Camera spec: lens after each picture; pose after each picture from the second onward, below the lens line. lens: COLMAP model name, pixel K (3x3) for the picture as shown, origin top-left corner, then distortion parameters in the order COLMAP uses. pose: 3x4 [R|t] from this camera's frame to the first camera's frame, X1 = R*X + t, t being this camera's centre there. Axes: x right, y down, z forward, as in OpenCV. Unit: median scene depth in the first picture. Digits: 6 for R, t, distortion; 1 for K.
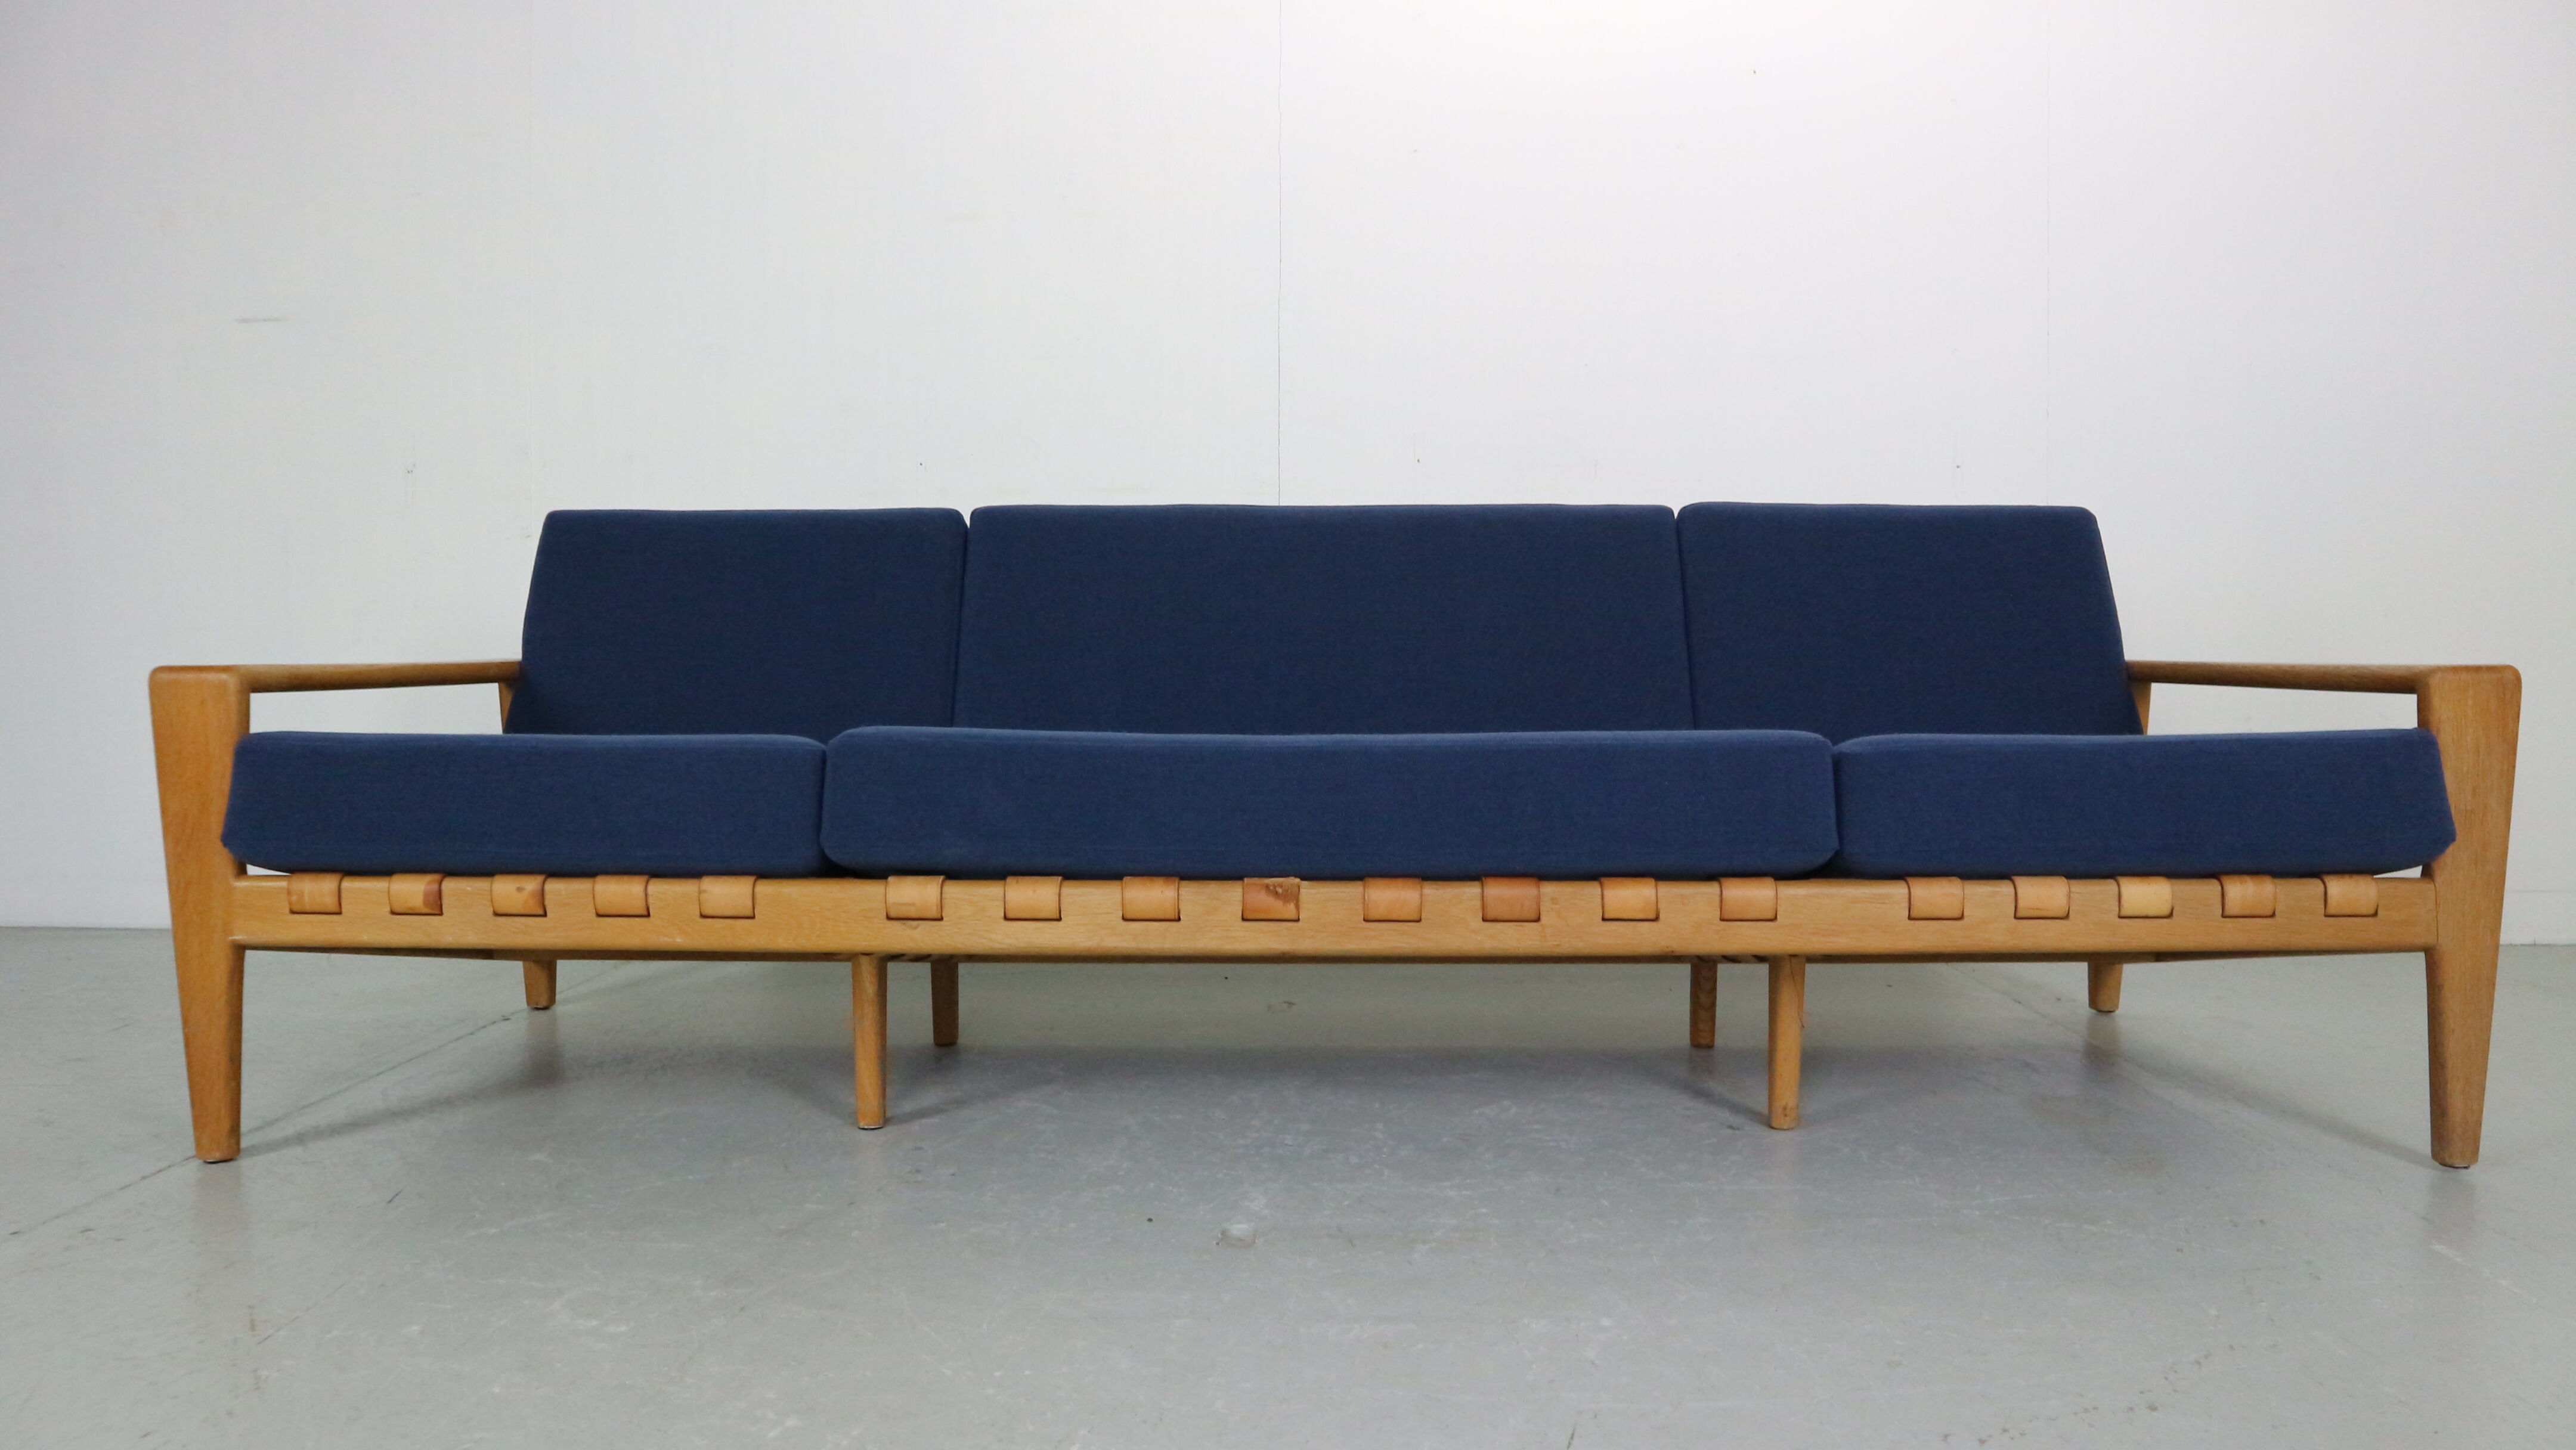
lens RADIAL K [[1780.5, 0, 1285.7], [0, 1780.5, 737.9], [0, 0, 1]] dist [-0.101708, 0.053579]
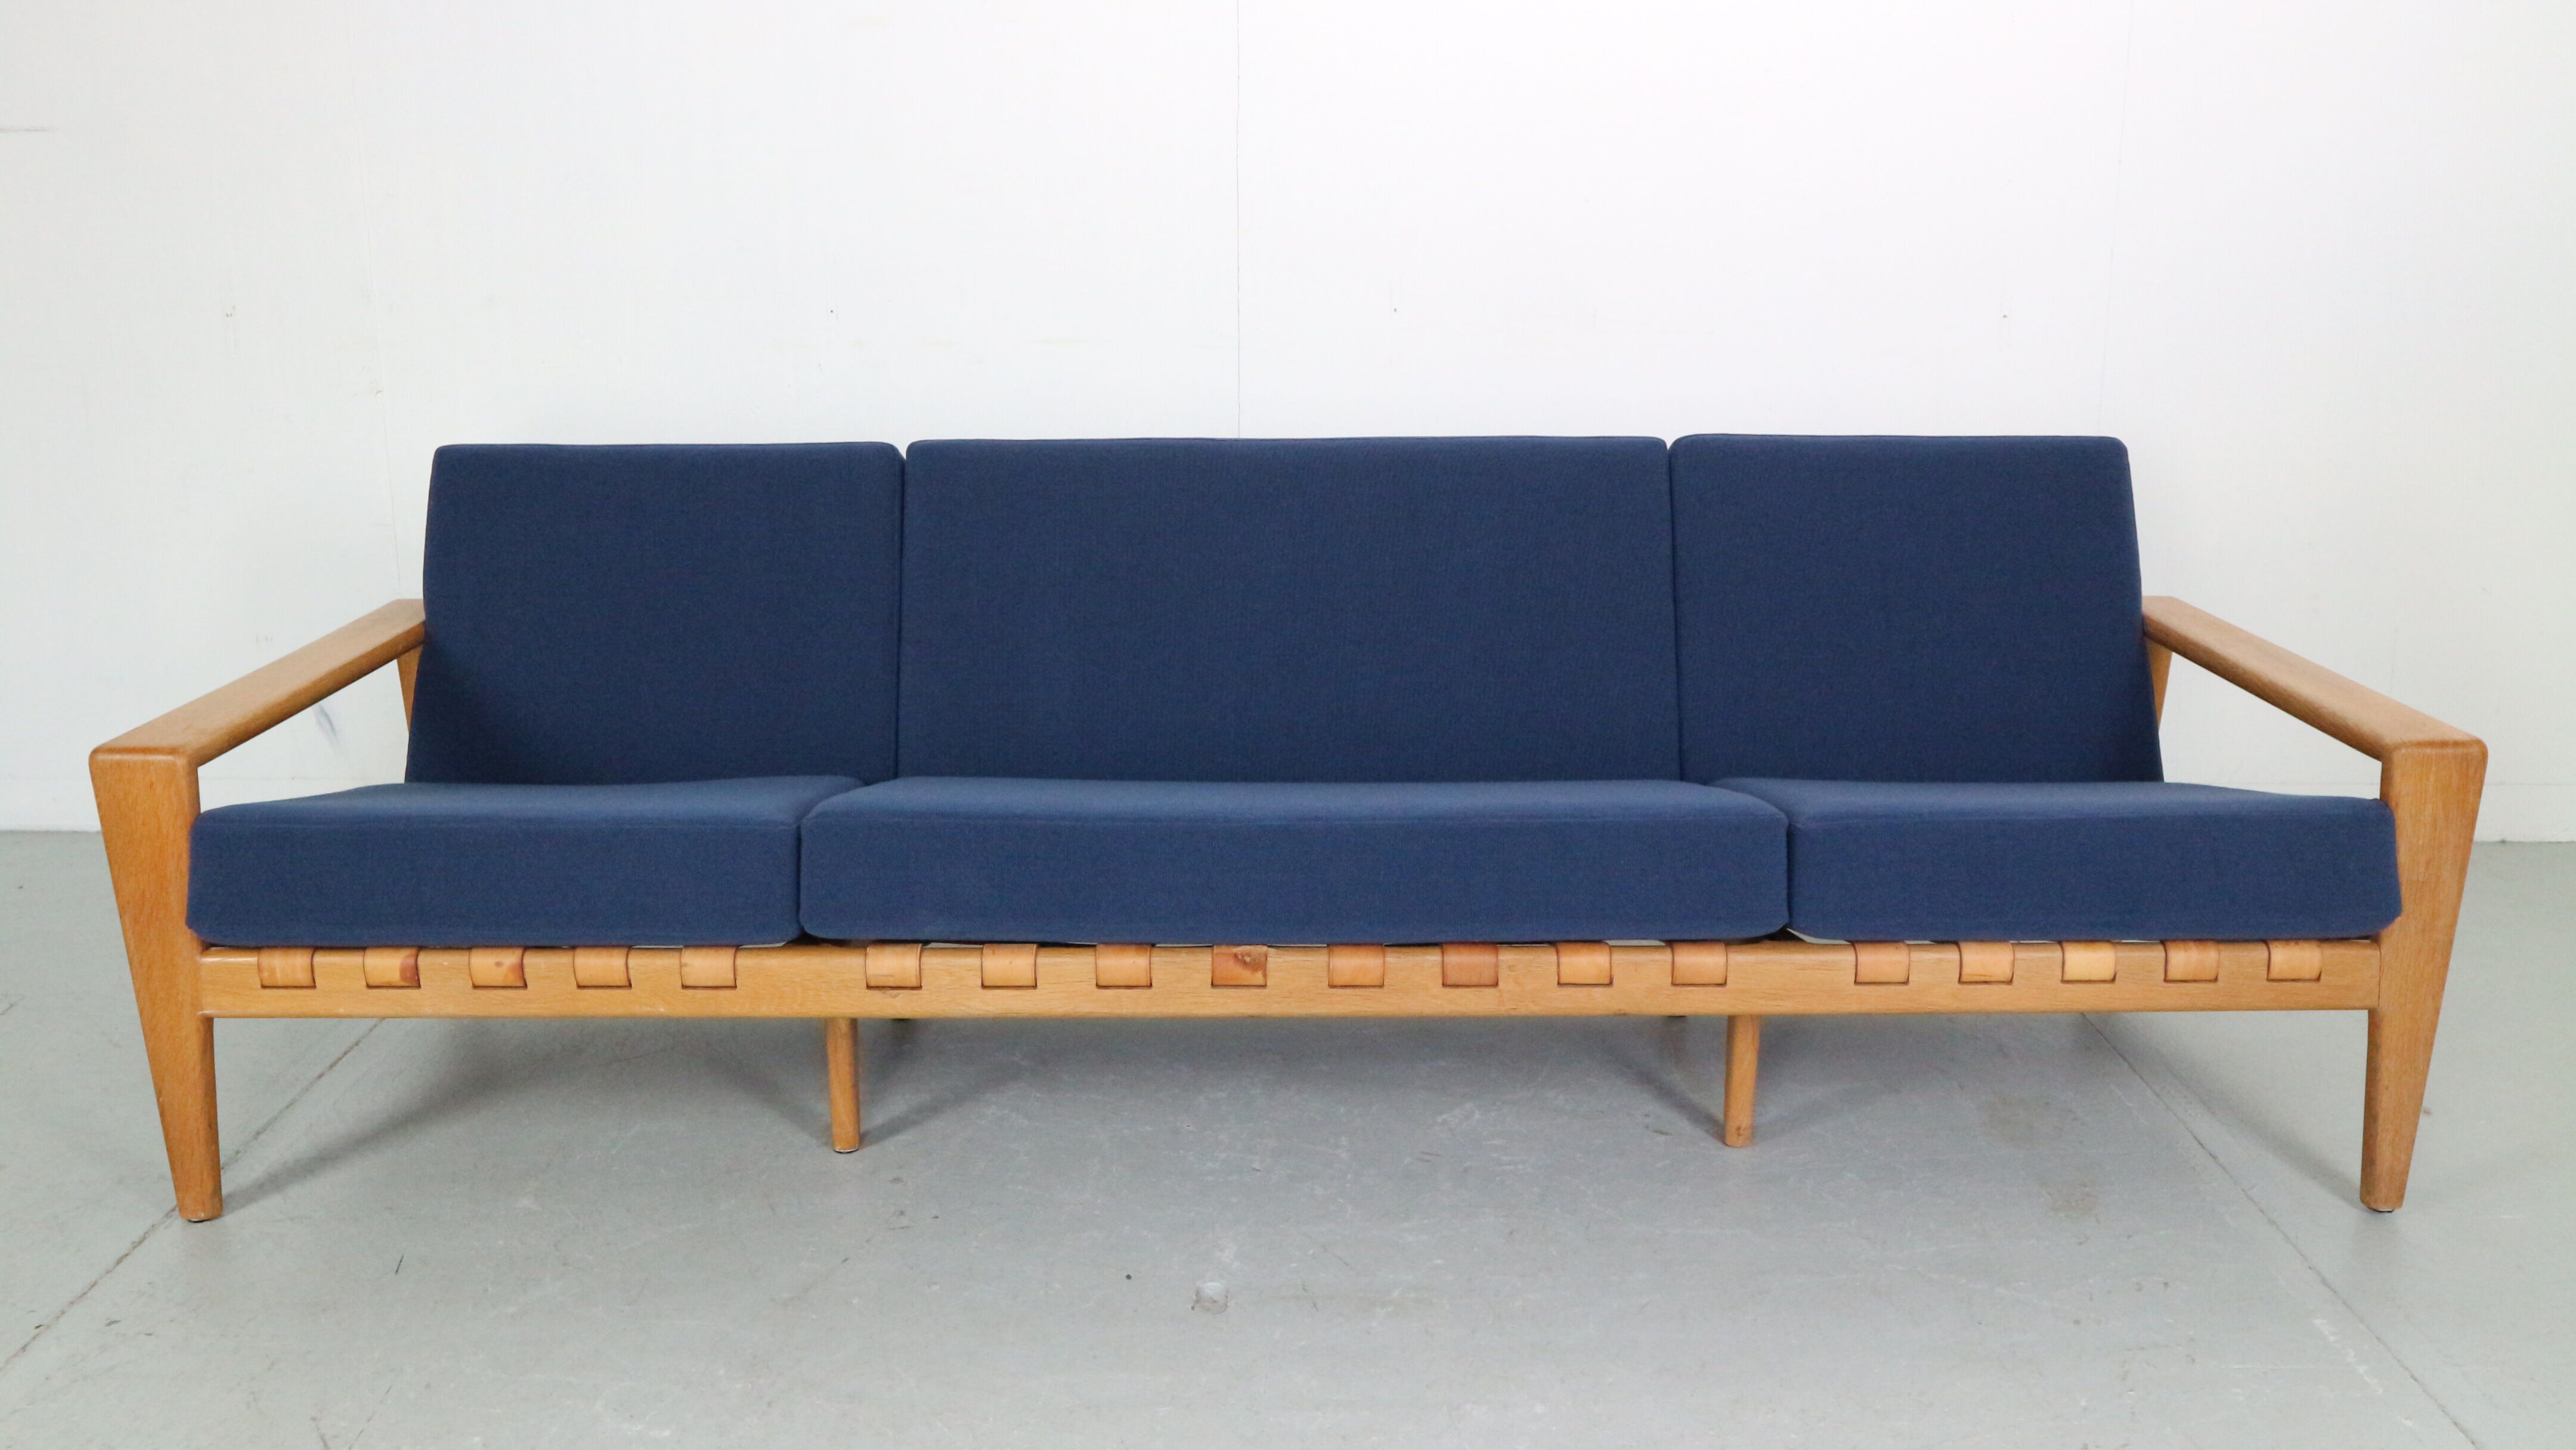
lens RADIAL K [[2276.7, 0, 1294.1], [0, 2276.7, 735.0], [0, 0, 1]] dist [-0.040592, 0.063899]
pose [[0.999705, -0.004360, 0.023908, -0.007444], [-0.000302, 0.981470, 0.191614, -0.296579], [-0.024301, -0.191565, 0.981179, -0.277177]]
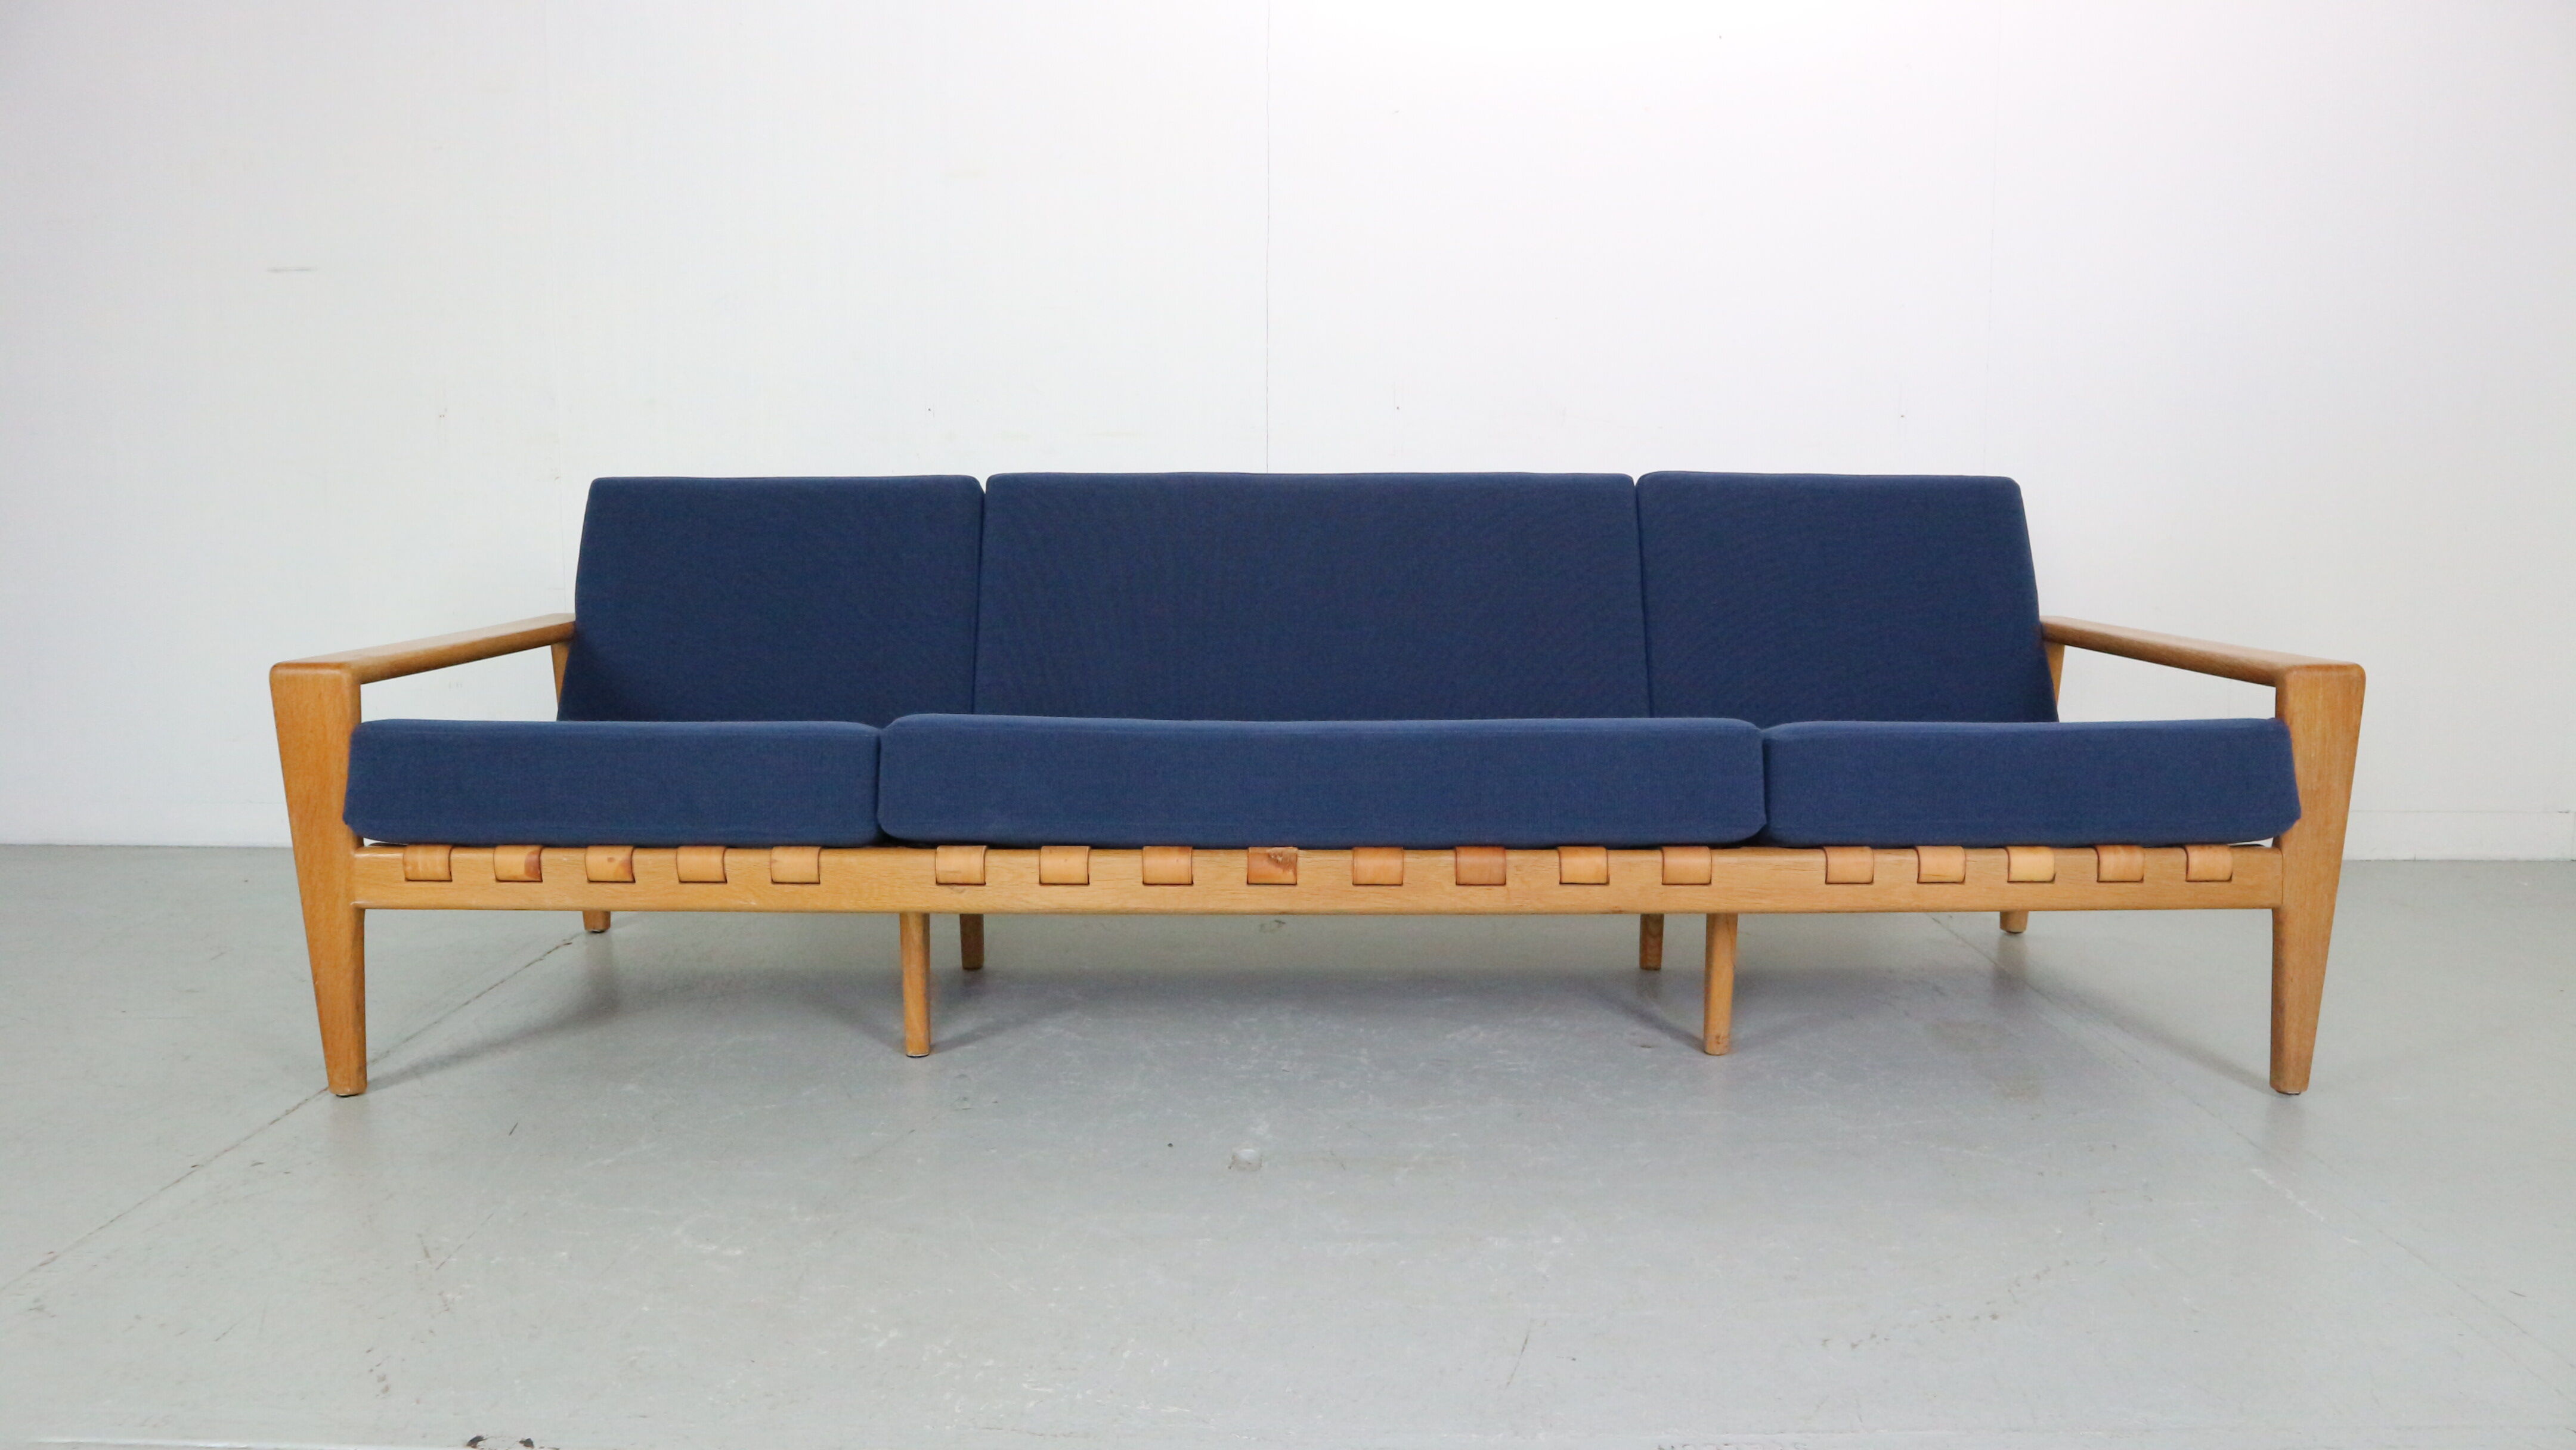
lens RADIAL K [[1780.5, 0, 1287.8], [0, 1780.5, 739.1], [0, 0, 1]] dist [-0.101708, 0.053579]
pose [[0.999841, -0.000396, 0.017846, -0.018651], [-0.001164, 0.996180, 0.087311, -0.091660], [-0.017812, -0.087318, 0.996021, -0.137106]]
